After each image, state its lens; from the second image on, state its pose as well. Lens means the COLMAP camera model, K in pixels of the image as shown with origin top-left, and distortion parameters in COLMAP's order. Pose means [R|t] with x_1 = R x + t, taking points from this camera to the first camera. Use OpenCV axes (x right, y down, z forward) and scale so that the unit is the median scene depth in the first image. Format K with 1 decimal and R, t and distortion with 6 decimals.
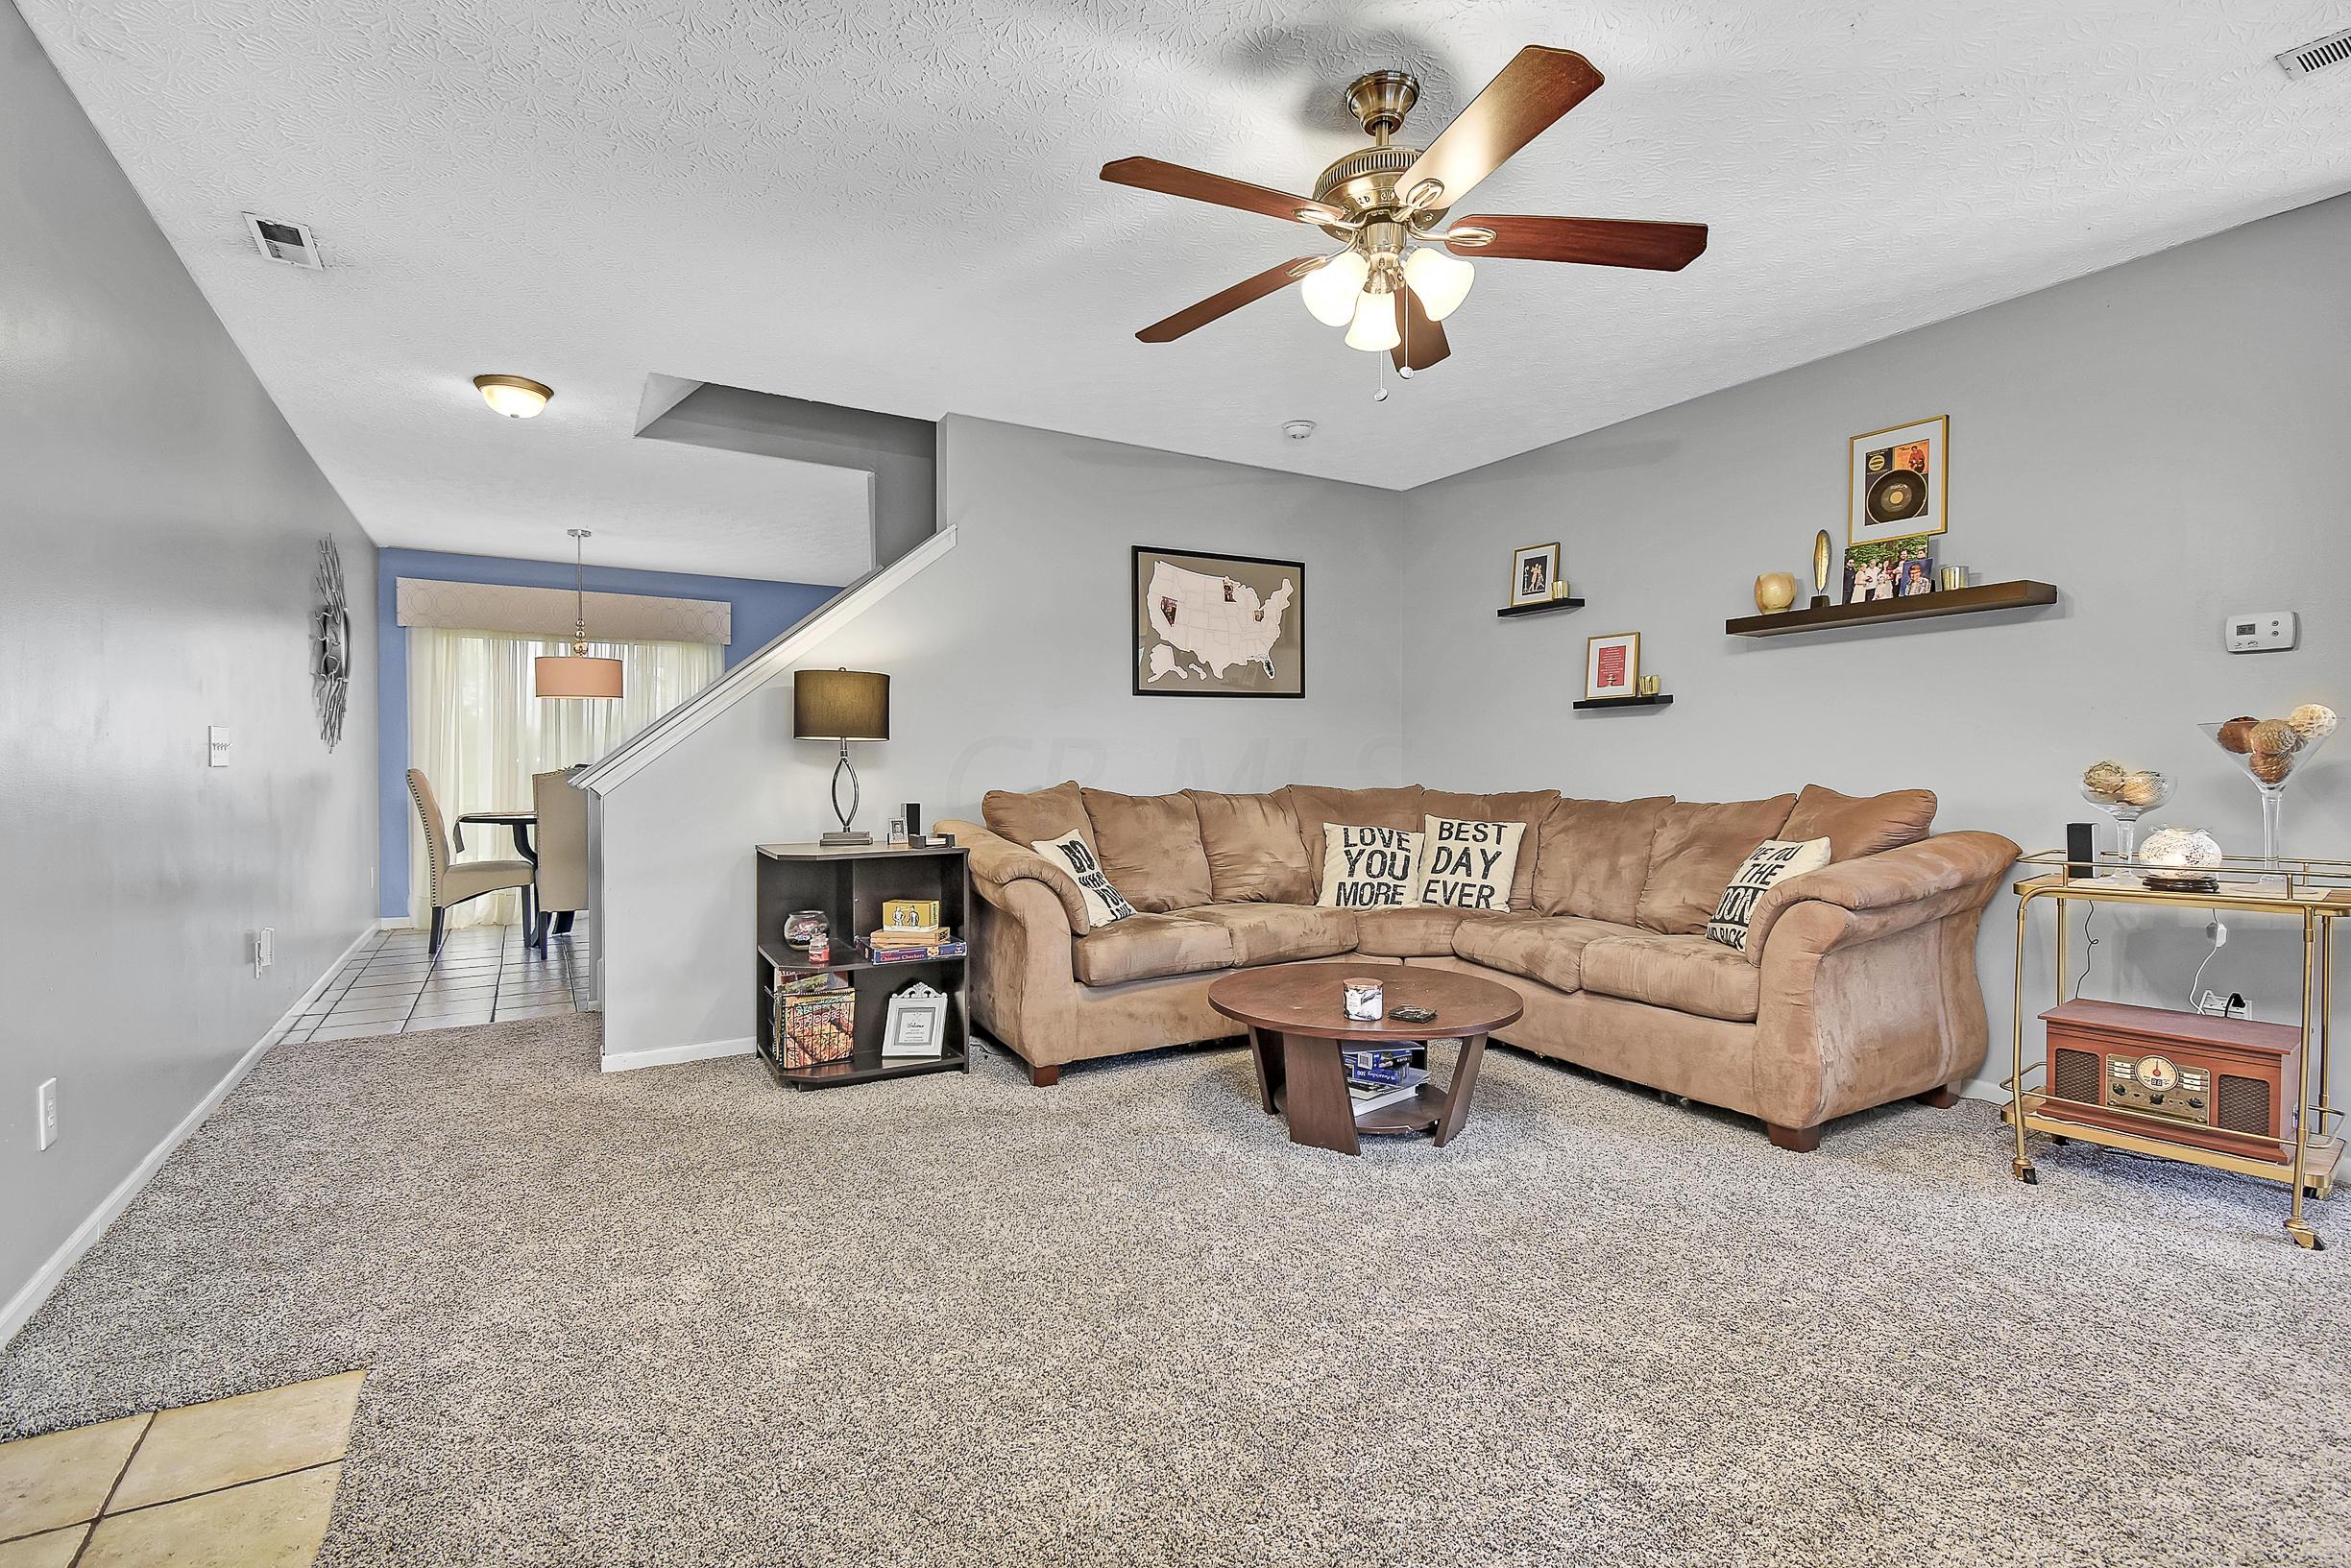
lens RADIAL K [[1049.6, 0, 1180.9], [0, 1049.6, 778.7], [0, 0, 1]] dist [0.005125, -0.003289]
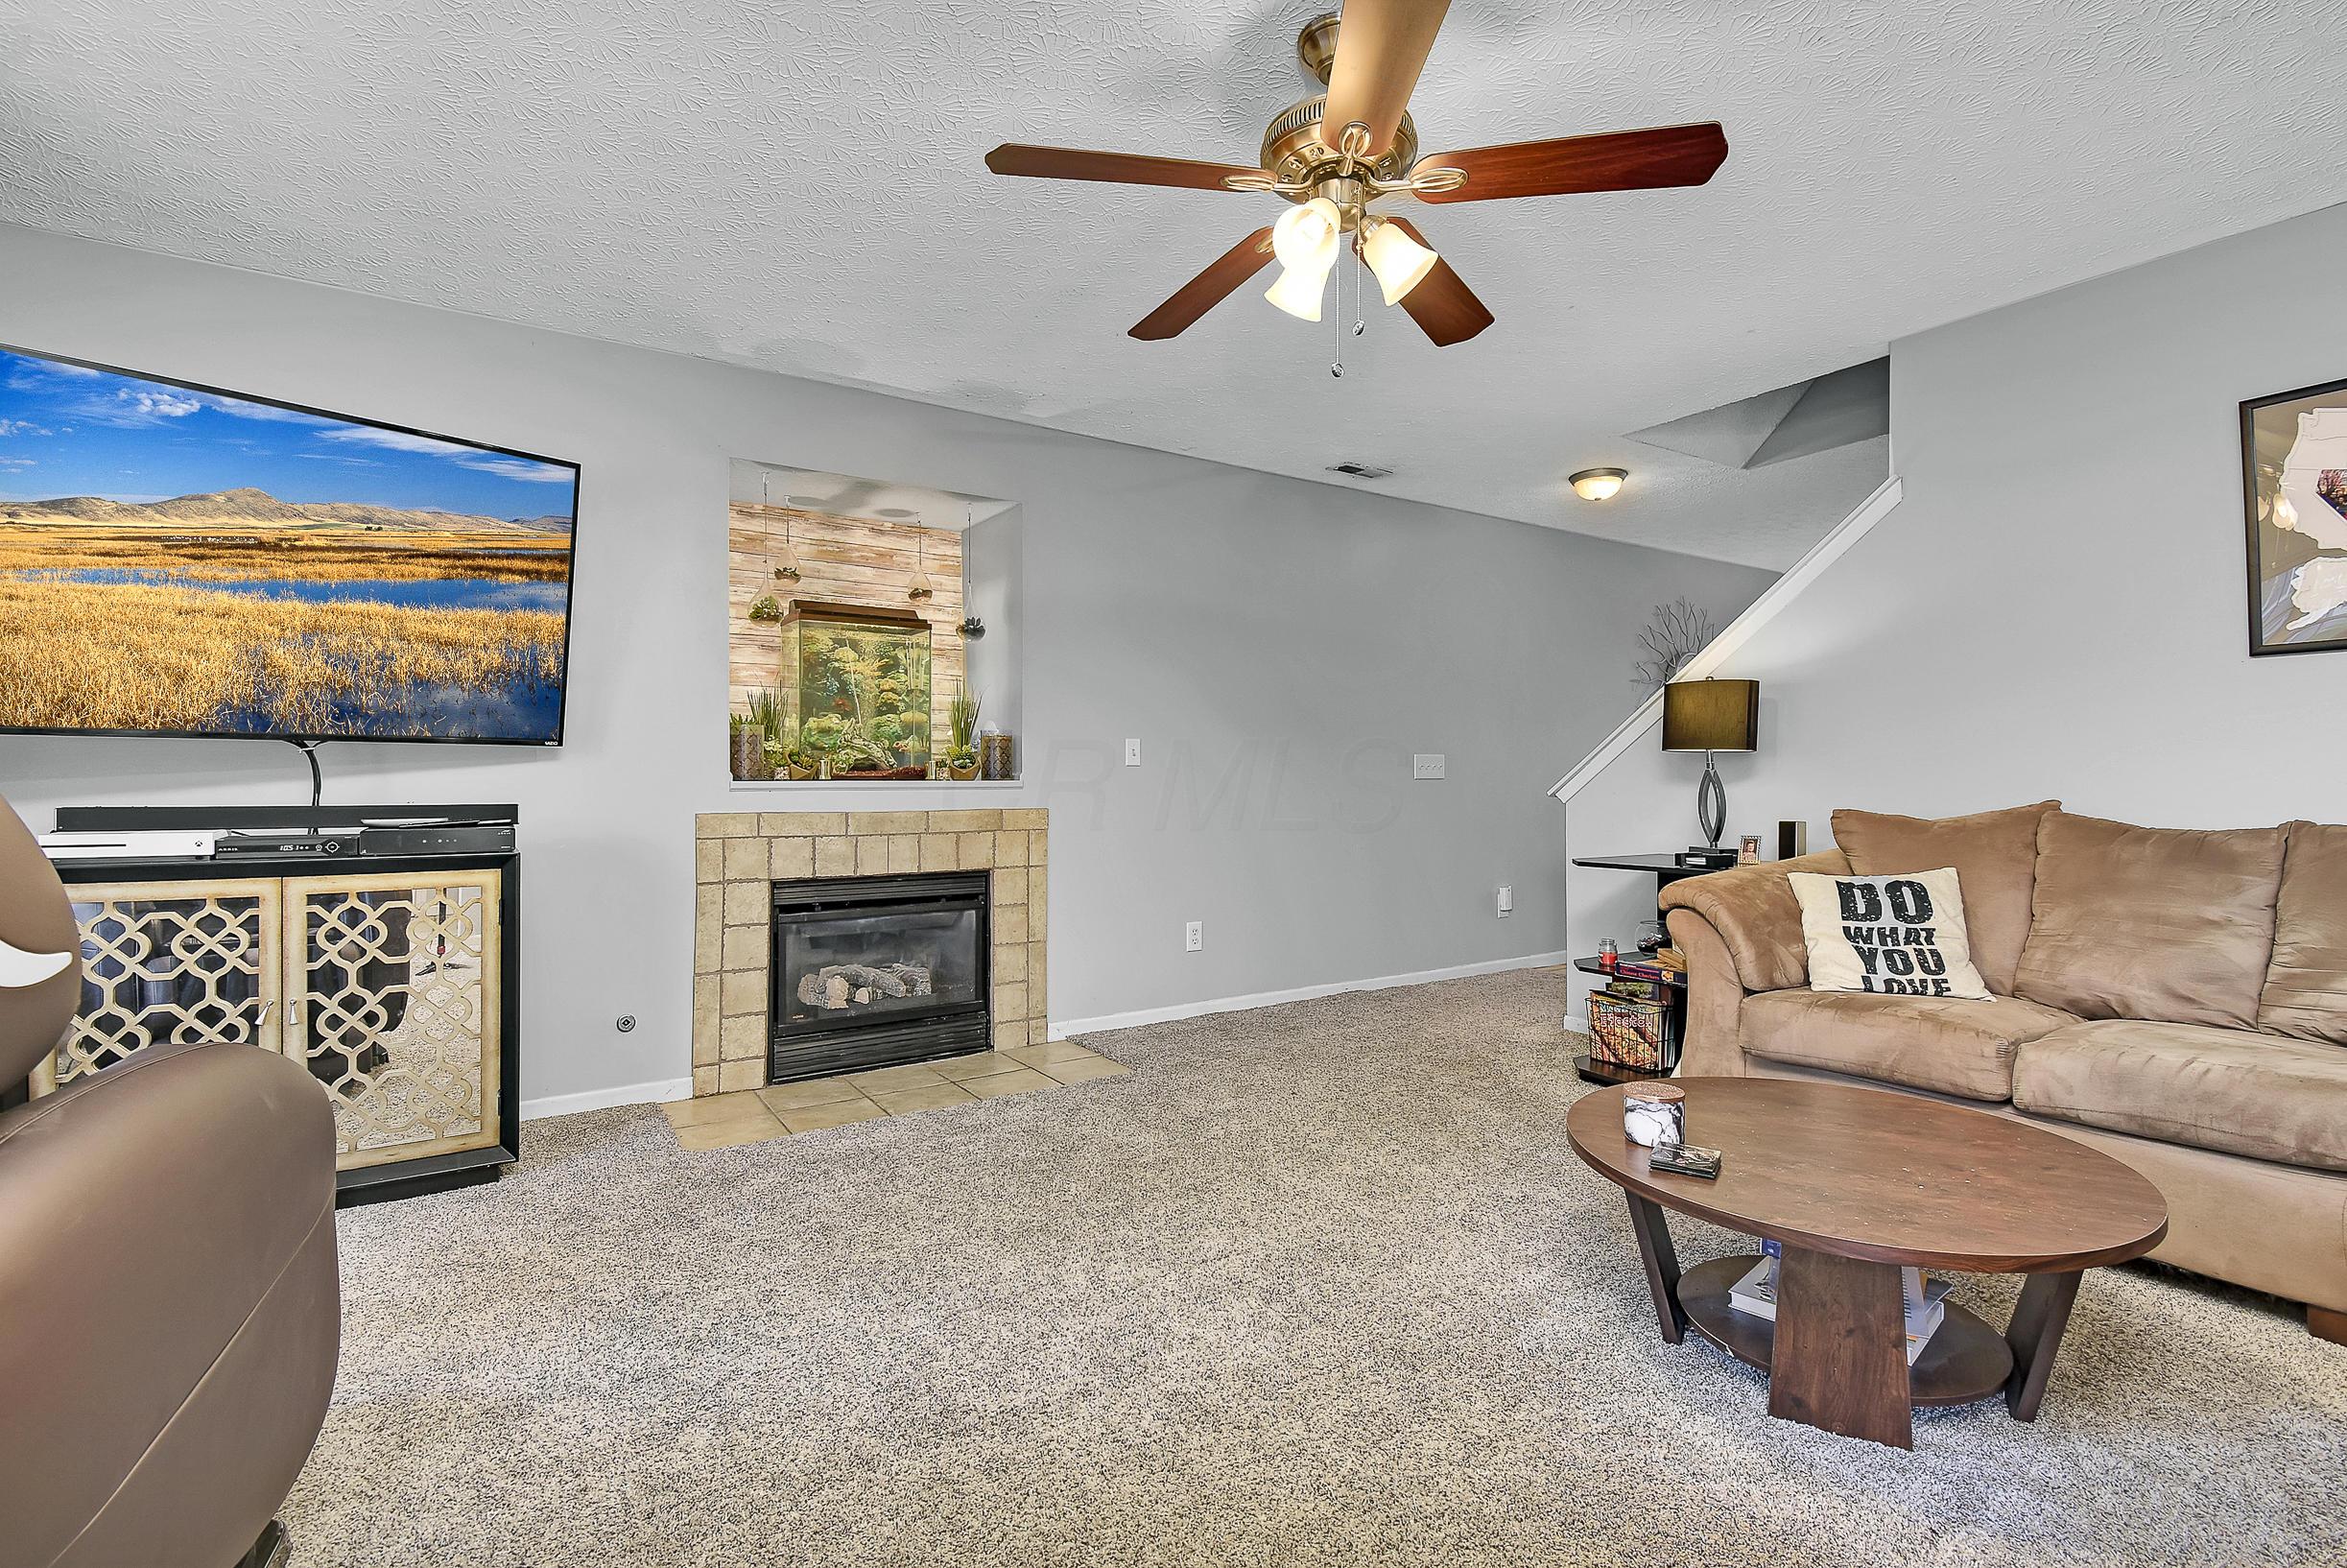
lens RADIAL K [[1080.7, 0, 1179.6], [0, 1080.7, 778.5], [0, 0, 1]] dist [-0.026030, -0.000899]
pose [[0.031521, 0.003163, -0.999498, 0.630043], [-0.007221, 0.999970, 0.002937, -0.011177], [0.999477, 0.007124, 0.031543, 0.470814]]
